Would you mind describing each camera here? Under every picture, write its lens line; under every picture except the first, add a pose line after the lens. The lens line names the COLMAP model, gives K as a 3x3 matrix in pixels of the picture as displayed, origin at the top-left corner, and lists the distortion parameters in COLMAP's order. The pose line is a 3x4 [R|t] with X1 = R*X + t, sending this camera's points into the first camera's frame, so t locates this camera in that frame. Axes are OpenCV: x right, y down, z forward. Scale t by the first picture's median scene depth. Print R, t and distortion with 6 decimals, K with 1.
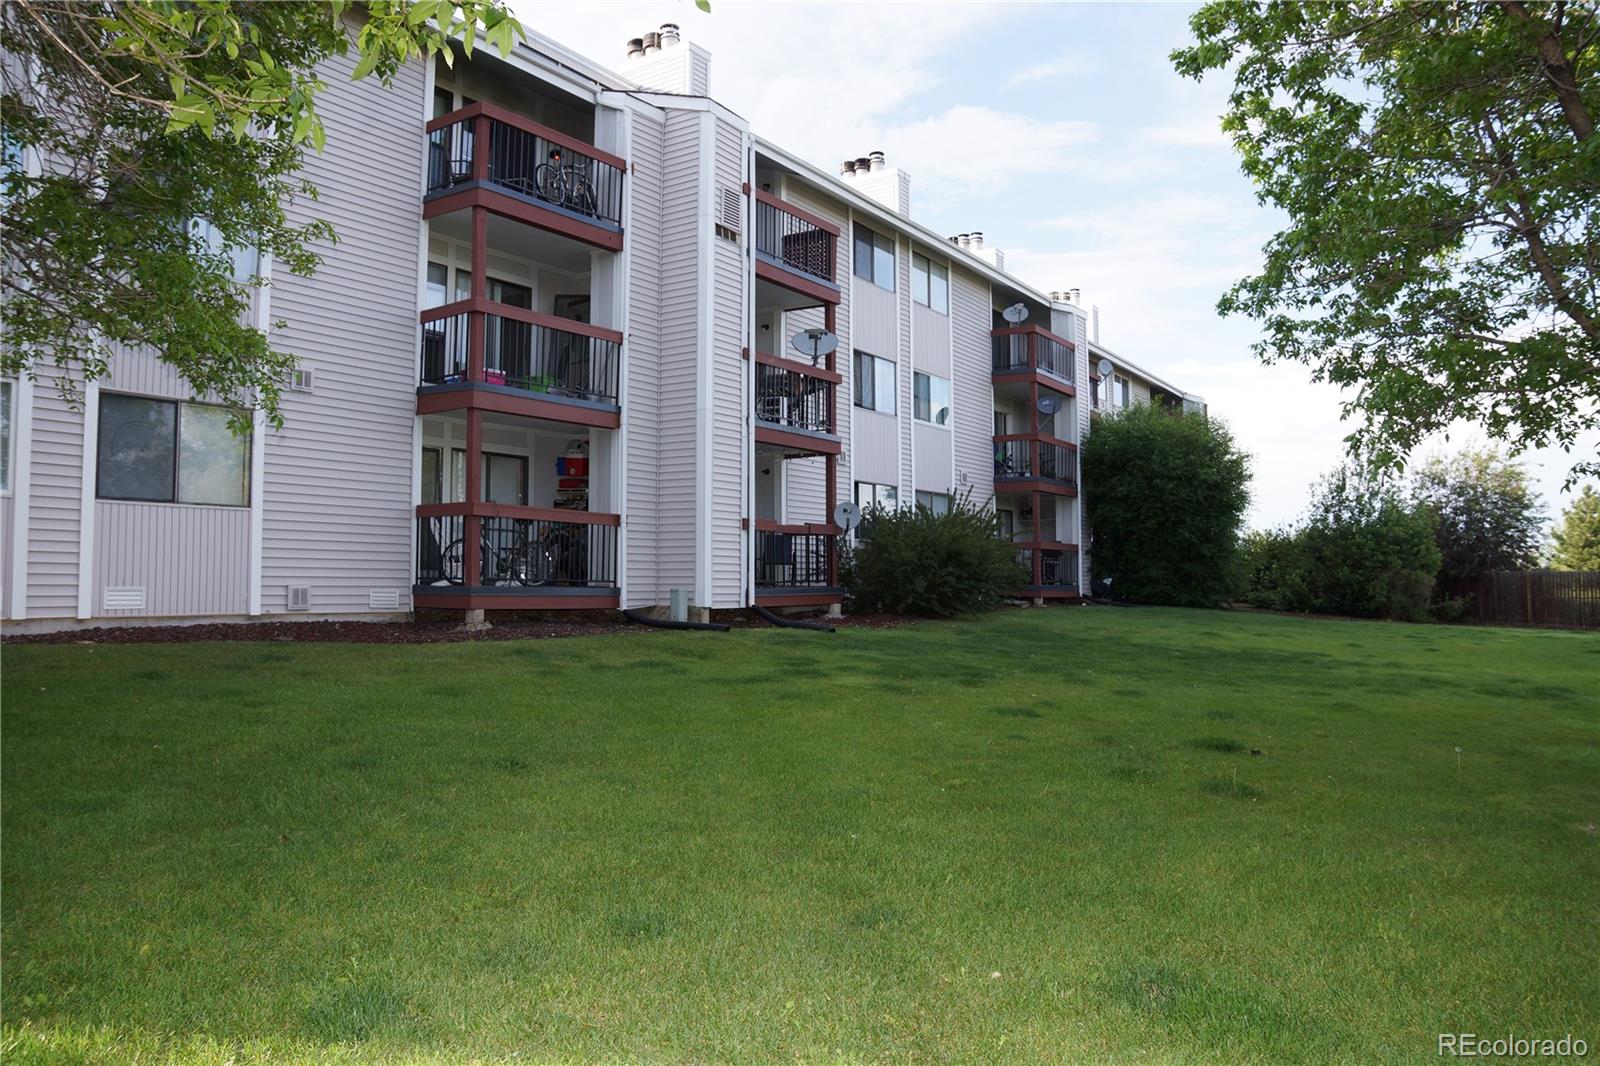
lens RADIAL K [[1138.2, 0, 800.0], [0, 1138.2, 533.0], [0, 0, 1]] dist [-0.160960, 0.140282]
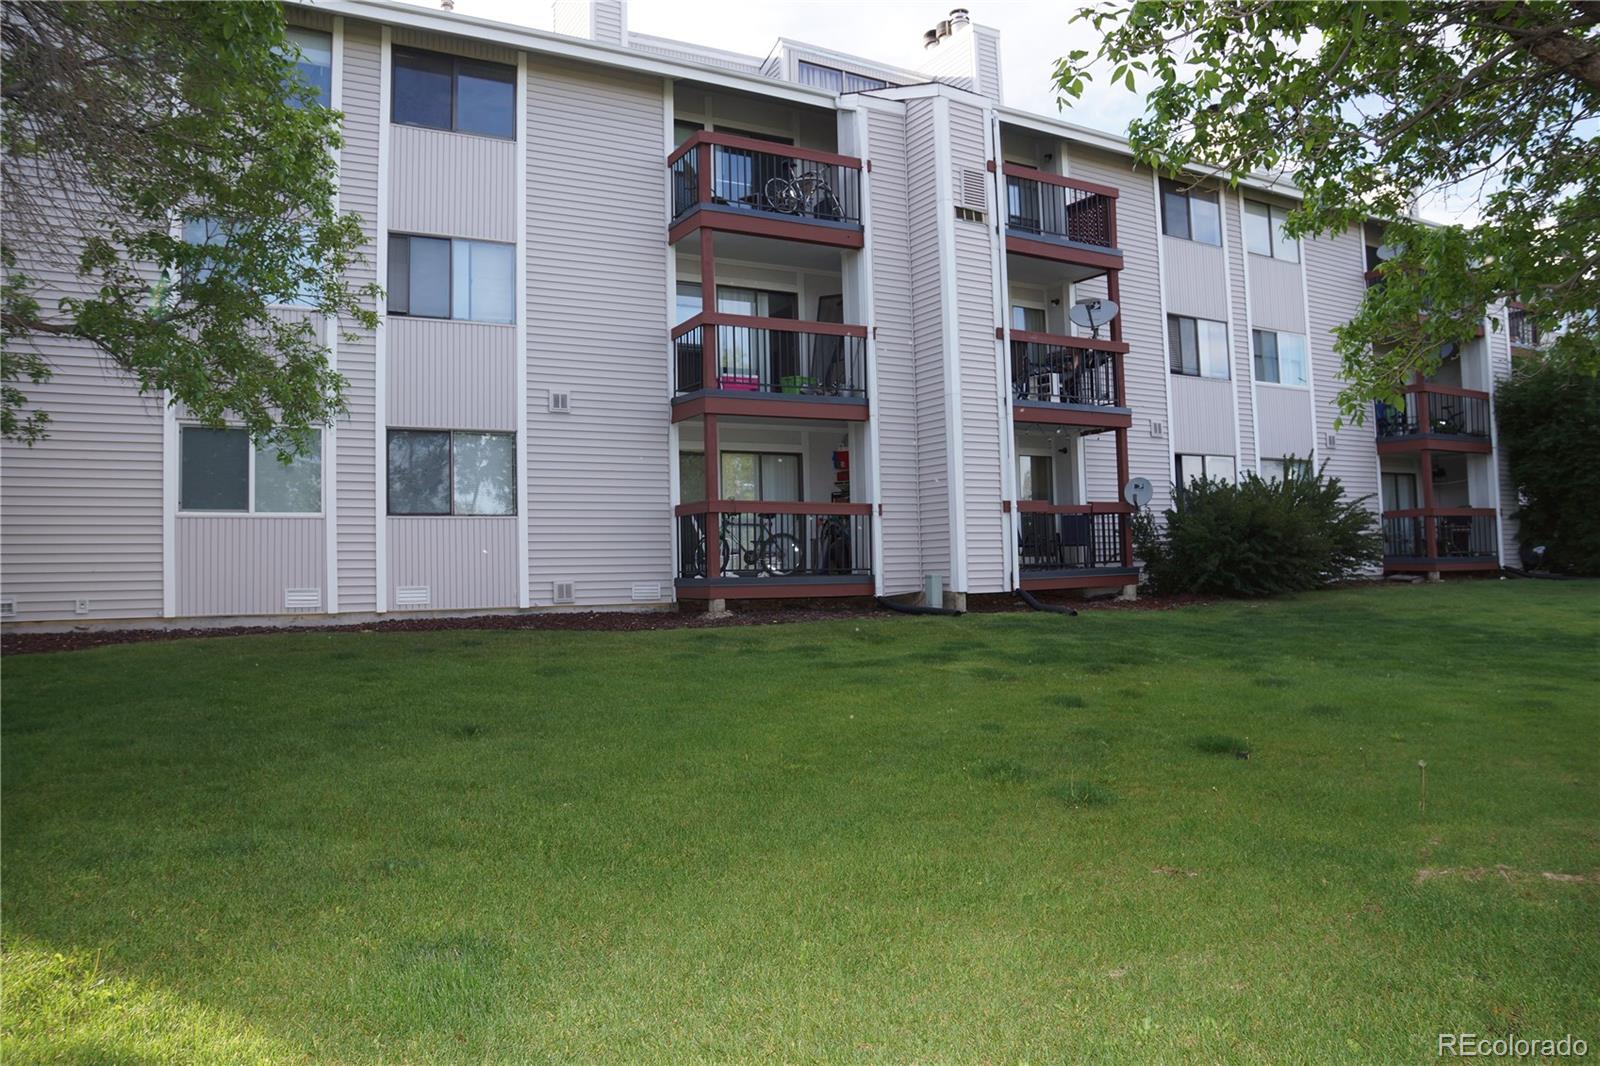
lens RADIAL K [[1138.2, 0, 800.0], [0, 1138.2, 533.0], [0, 0, 1]] dist [-0.160960, 0.140282]
pose [[0.900112, -0.041198, -0.433707, 0.220183], [0.046273, 0.998928, 0.001146, 0.005750], [0.433195, -0.021100, 0.901053, 0.040769]]
